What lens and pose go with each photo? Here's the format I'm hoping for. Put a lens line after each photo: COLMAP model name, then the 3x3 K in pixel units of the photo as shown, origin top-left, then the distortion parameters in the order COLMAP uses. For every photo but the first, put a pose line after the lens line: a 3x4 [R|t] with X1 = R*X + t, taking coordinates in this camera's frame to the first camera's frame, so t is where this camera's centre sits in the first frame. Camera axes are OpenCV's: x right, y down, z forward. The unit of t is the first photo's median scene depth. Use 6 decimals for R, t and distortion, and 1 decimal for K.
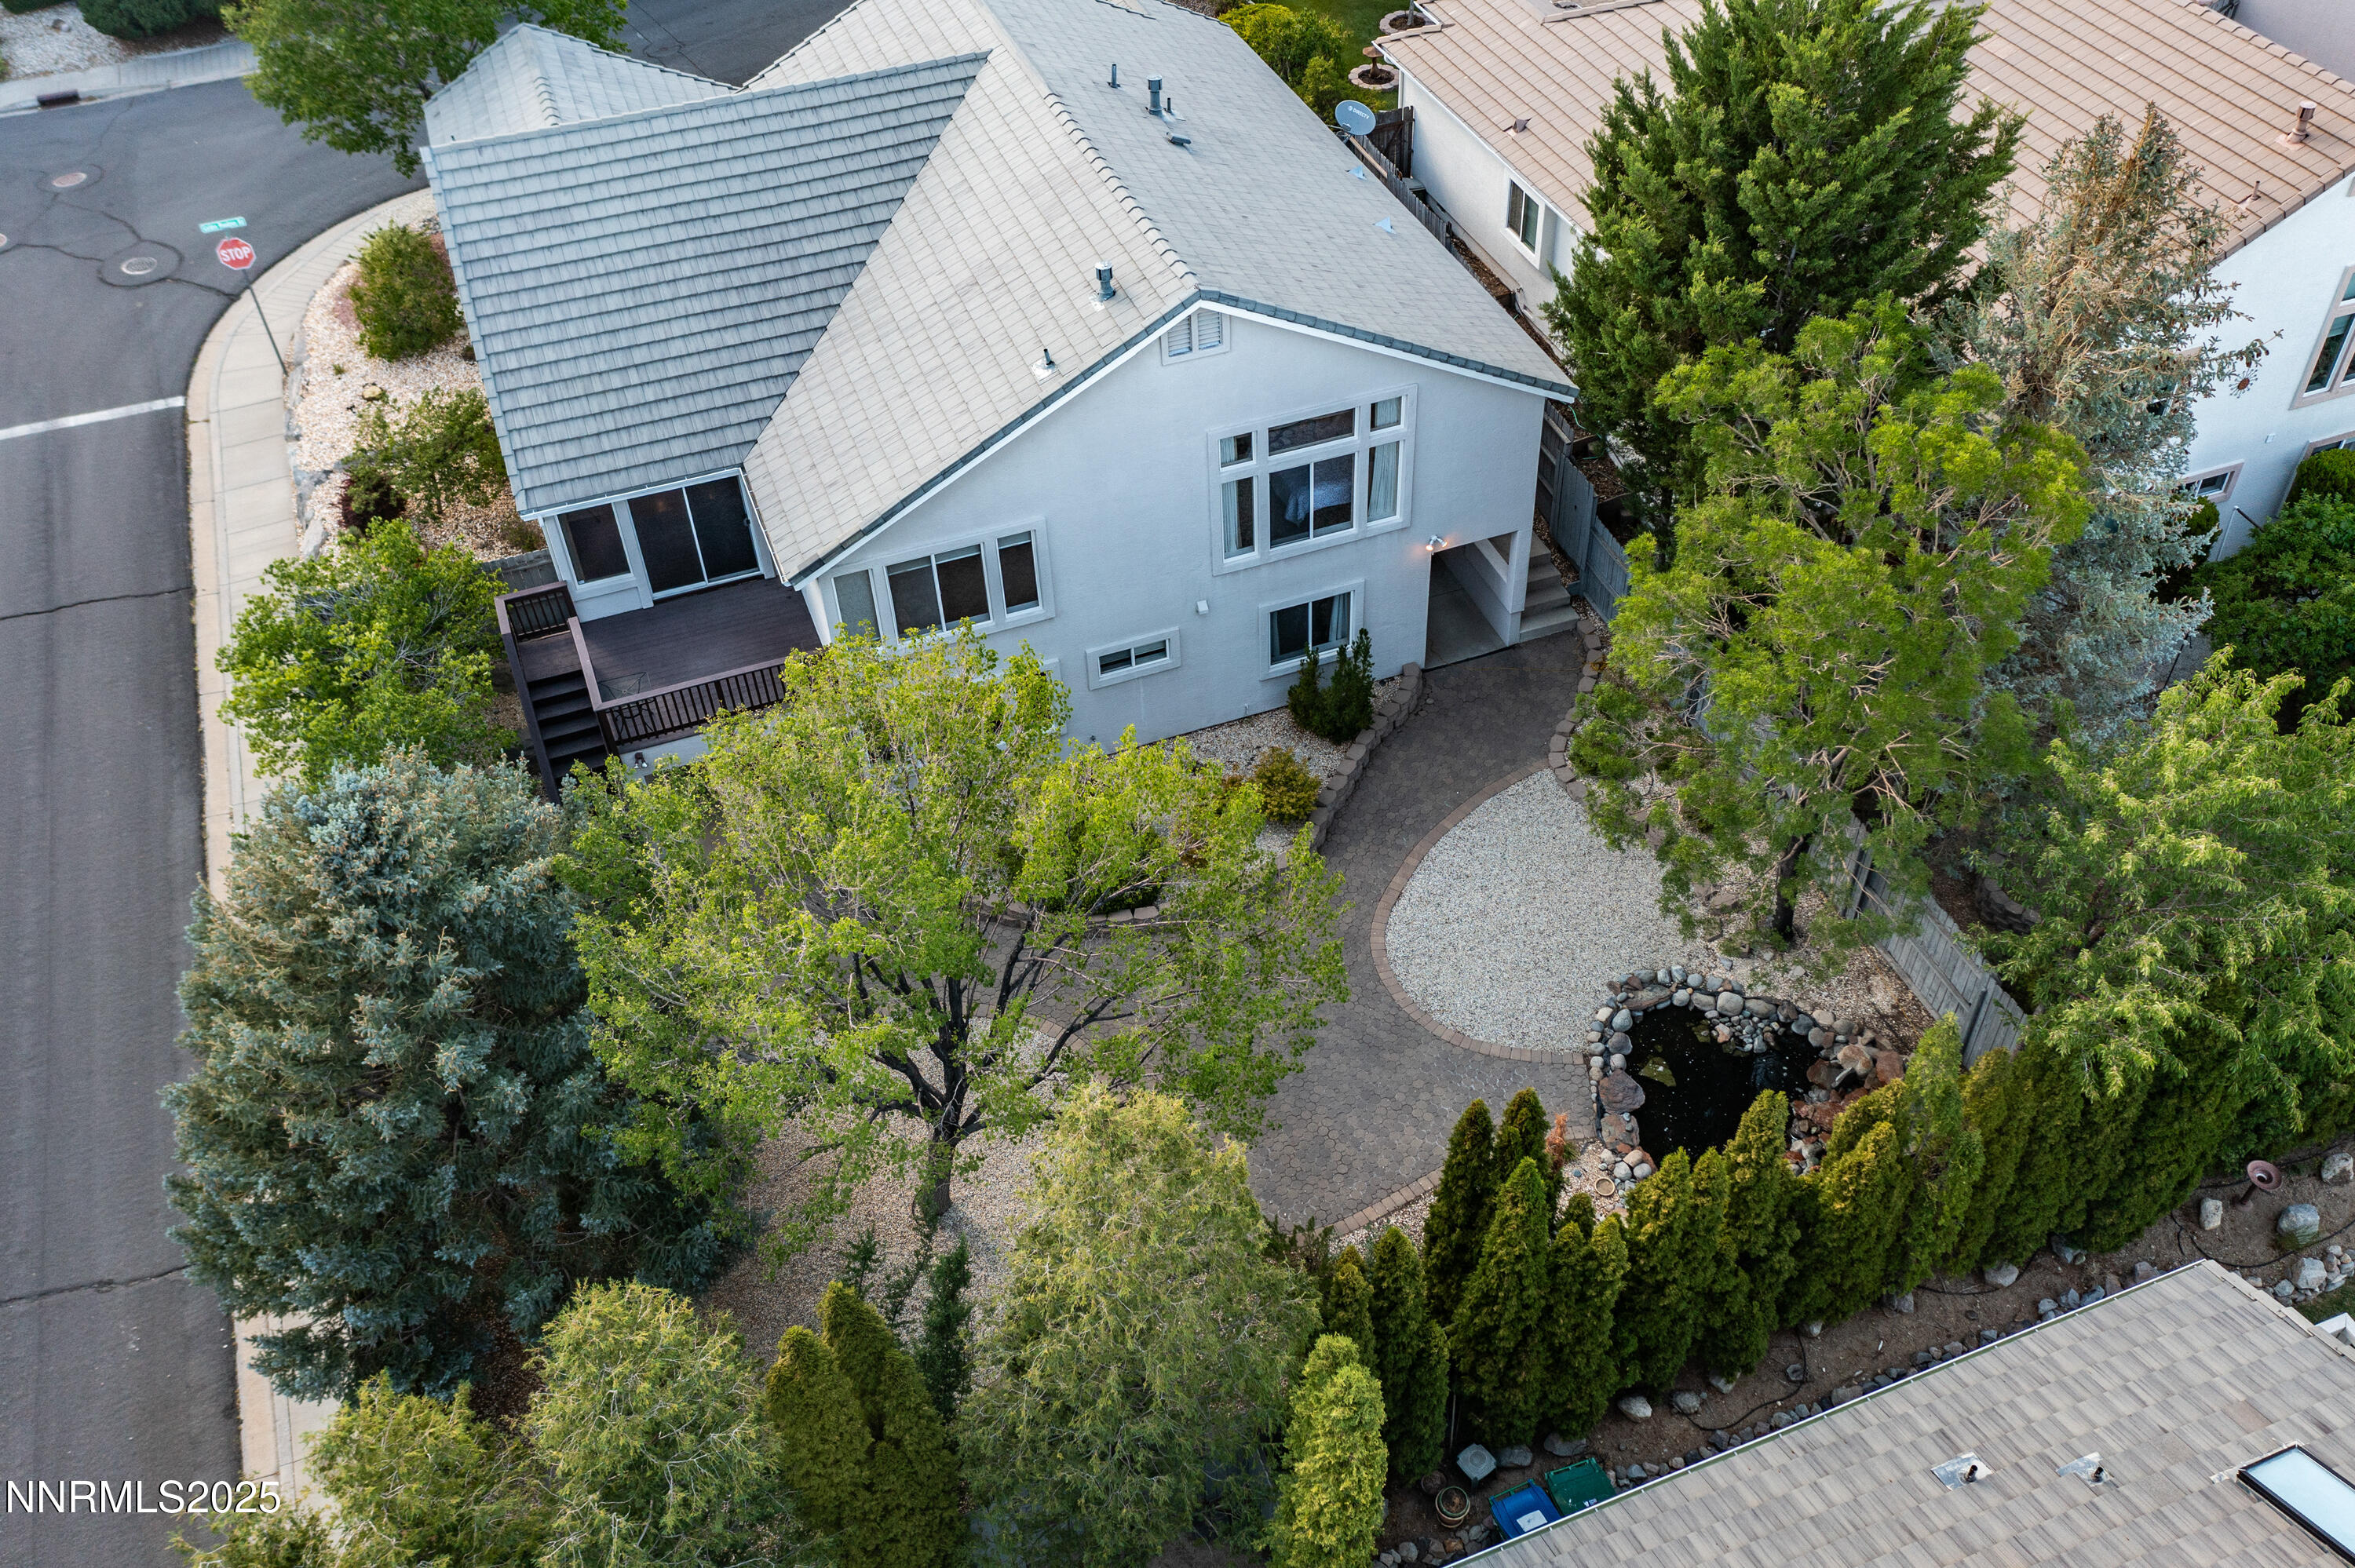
lens RADIAL K [[1949.3, 0, 1230.8], [0, 1949.3, 823.3], [0, 0, 1]] dist [-0.007192, 0.009777]
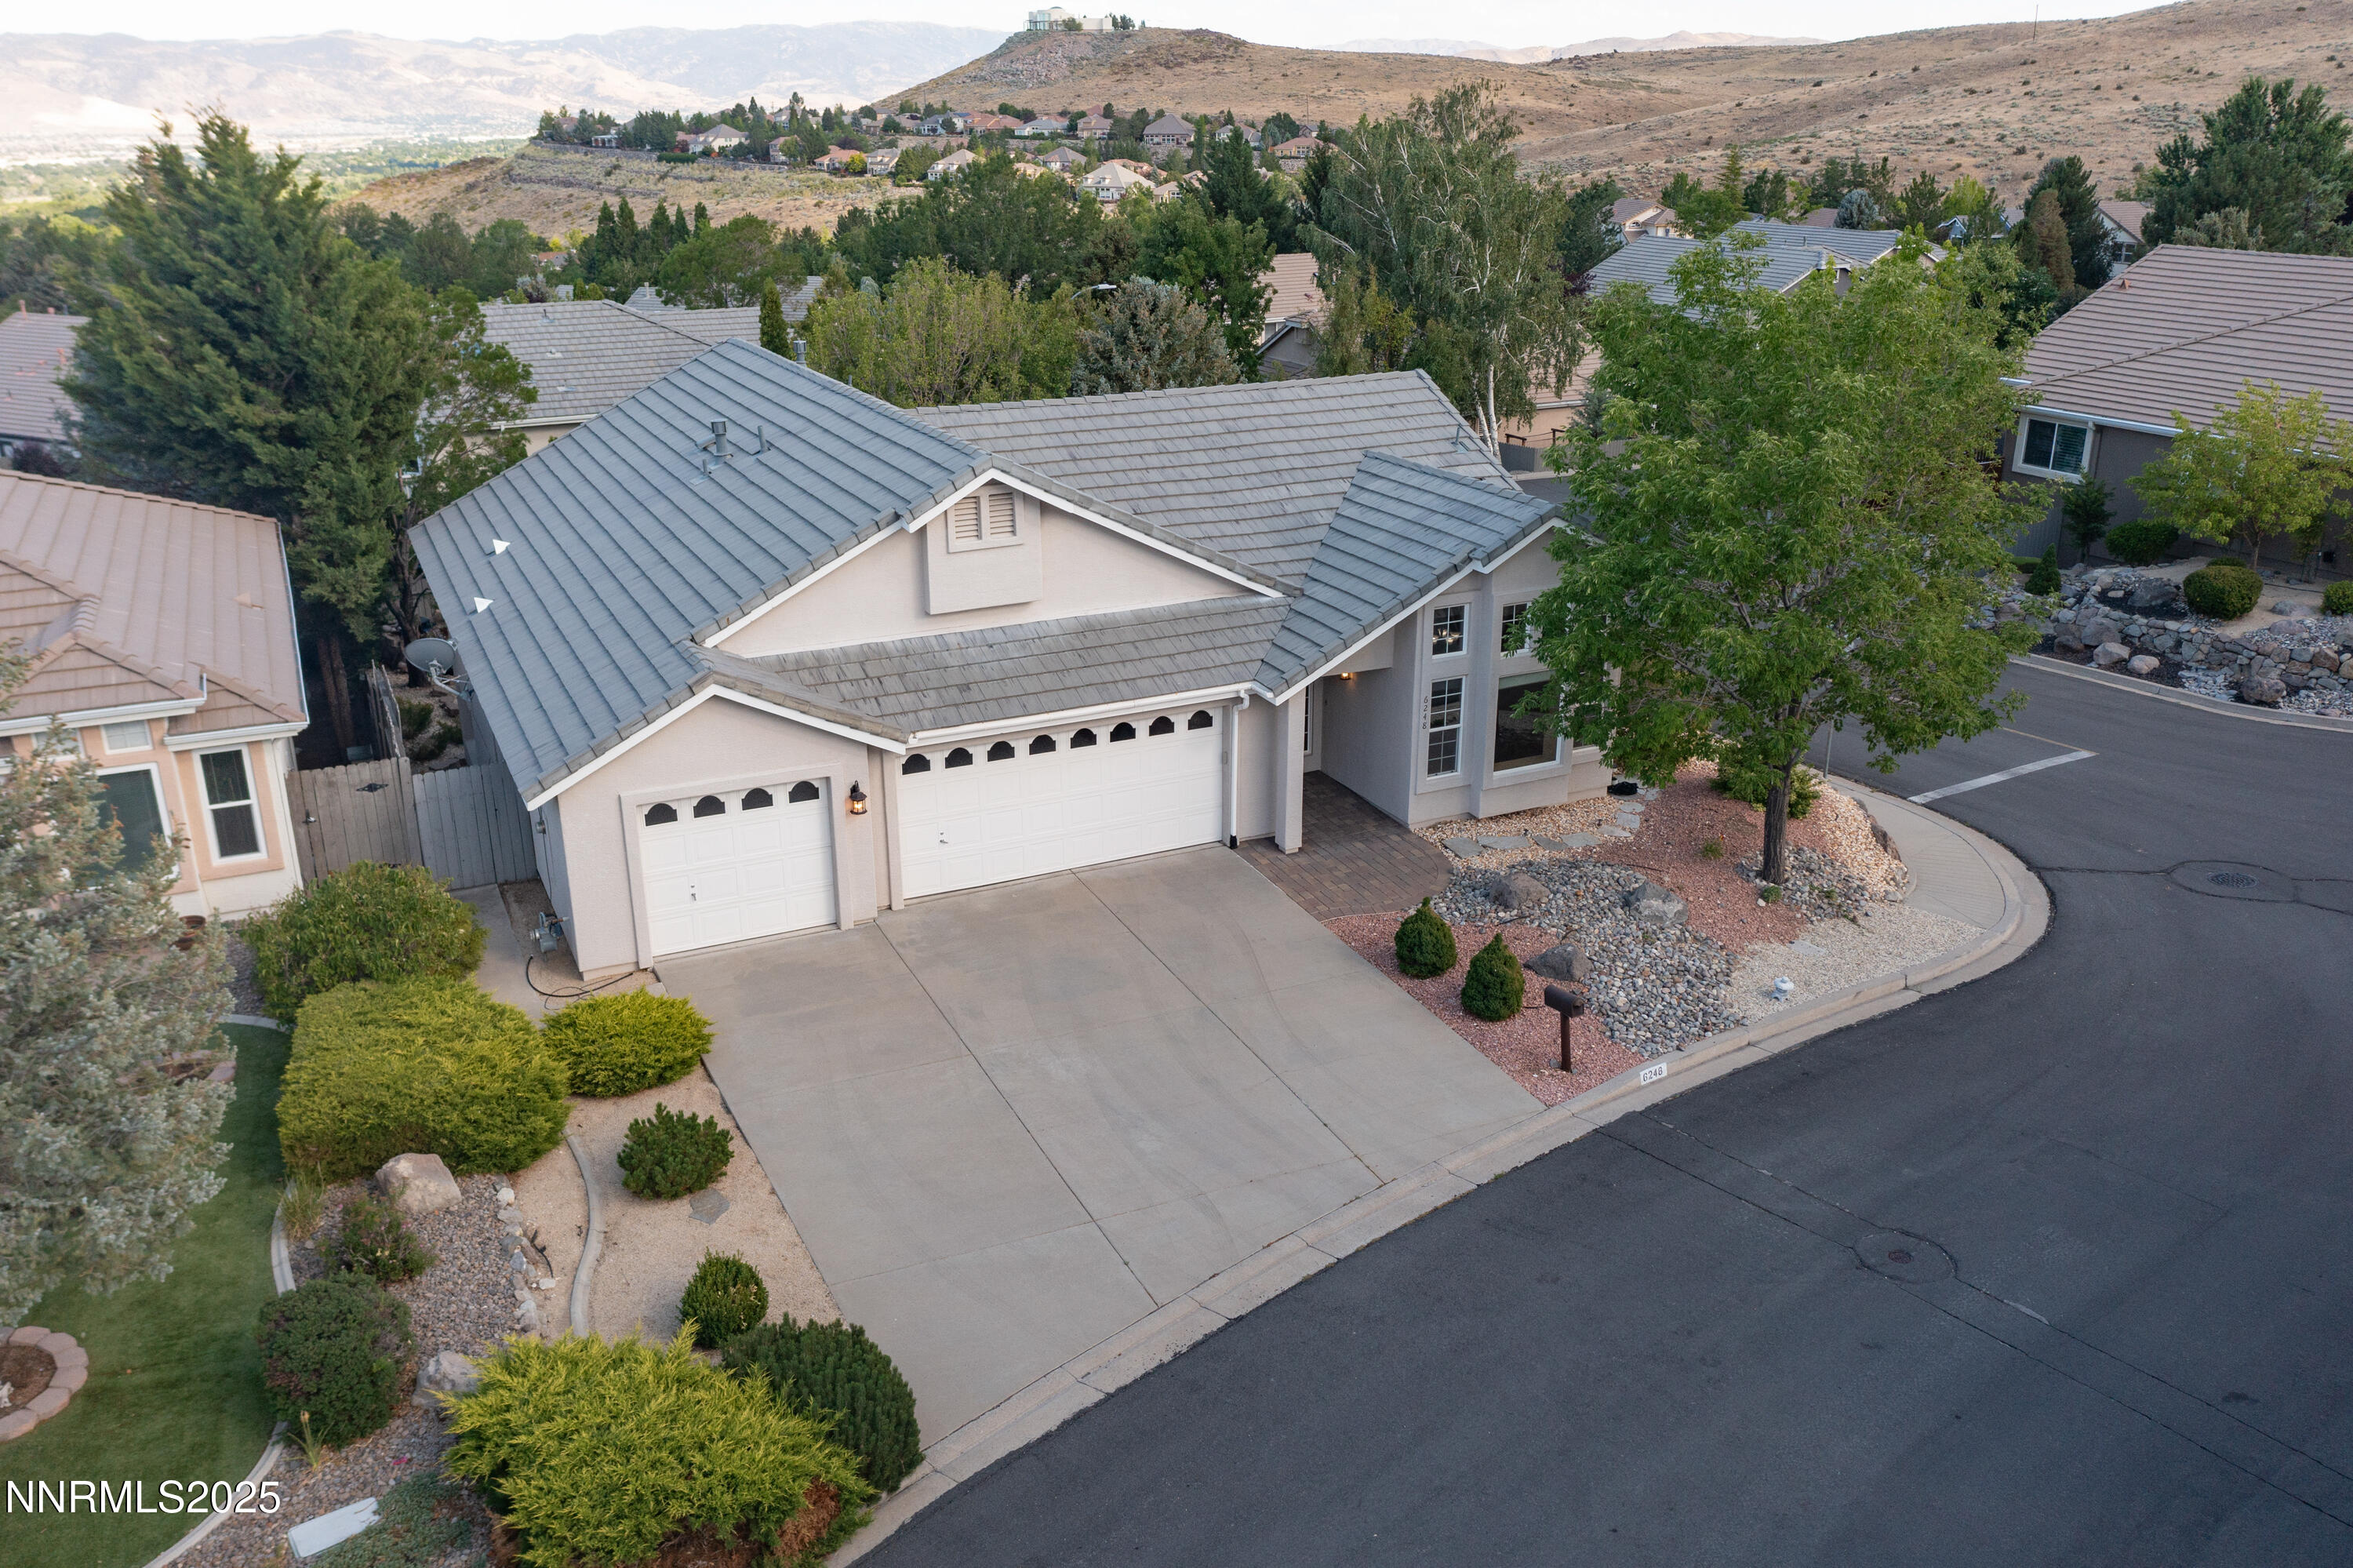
lens RADIAL K [[1863.0, 0, 1184.0], [0, 1863.0, 777.1], [0, 0, 1]] dist [-0.000791, 0.003894]
pose [[-0.996318, 0.051534, -0.068521, -0.202261], [-0.039501, 0.433410, 0.900331, -1.191133], [0.076095, 0.899722, -0.429779, 1.656452]]
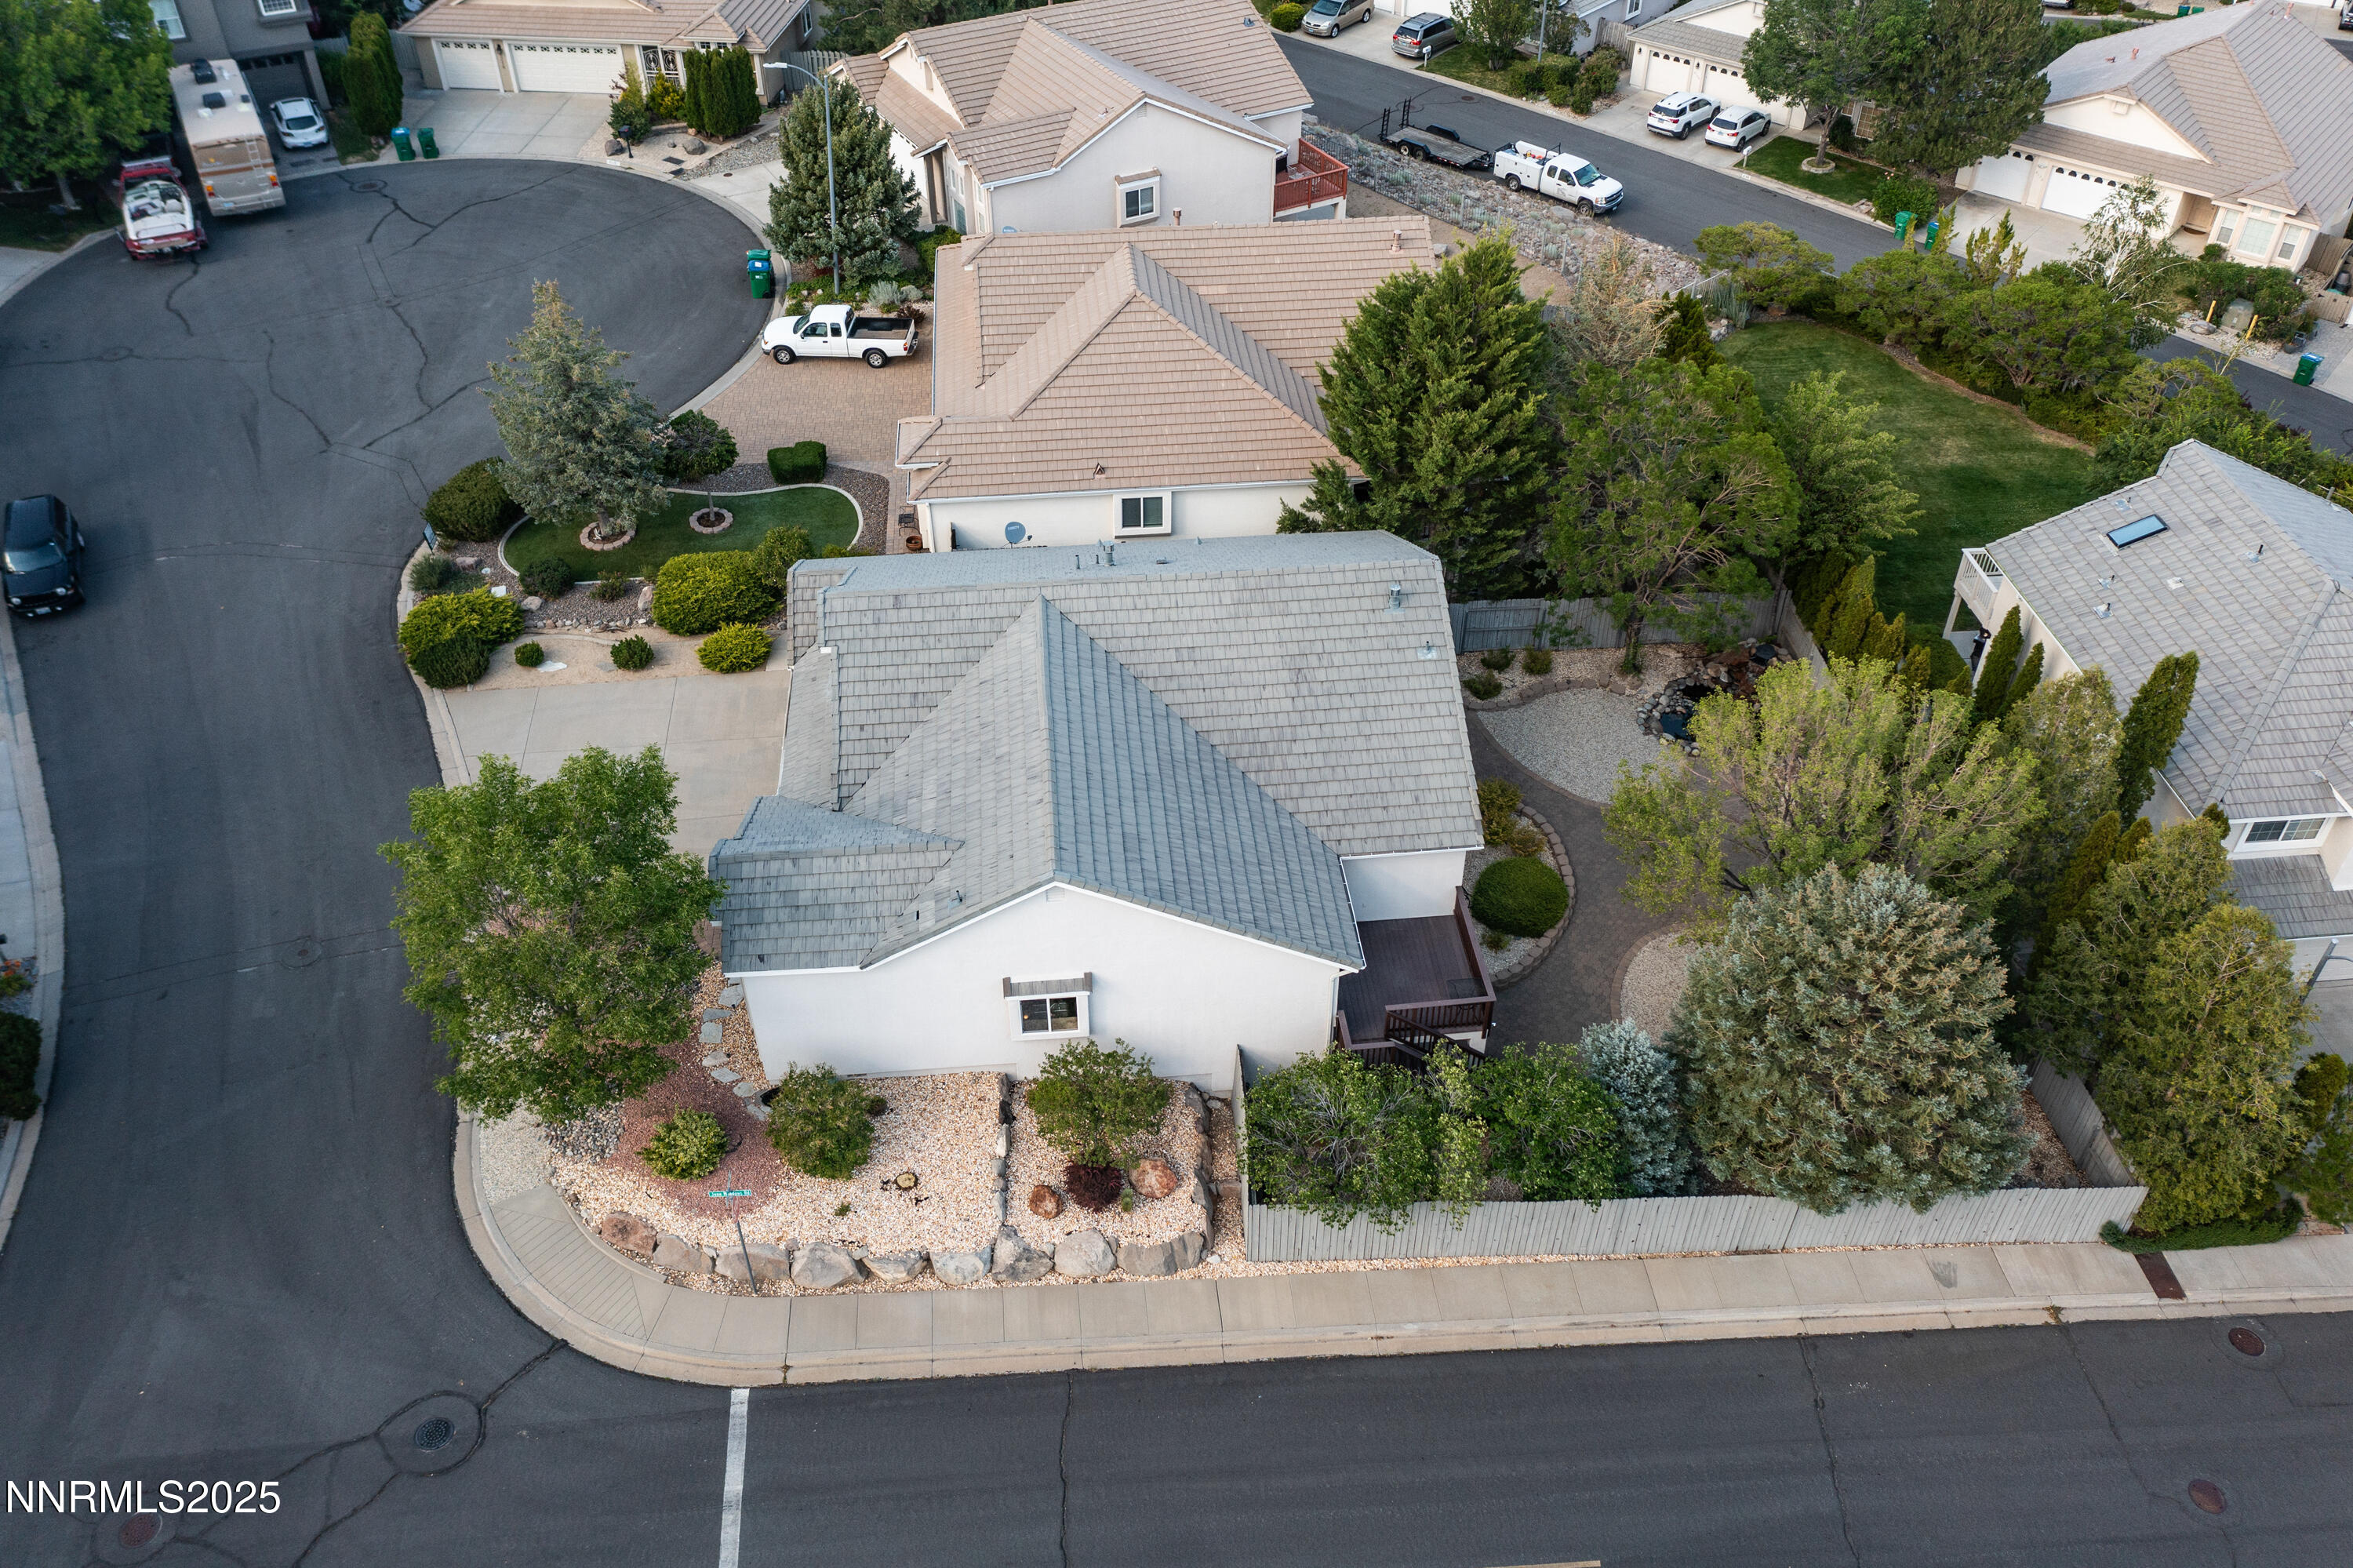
lens RADIAL K [[1856.4, 0, 1179.3], [0, 1856.4, 777.6], [0, 0, 1]] dist [-0.011740, 0.007376]
pose [[0.277338, -0.601621, 0.749090, -1.219824], [0.671092, 0.679252, 0.297072, -0.679487], [-0.687545, 0.420319, 0.592126, 0.252948]]
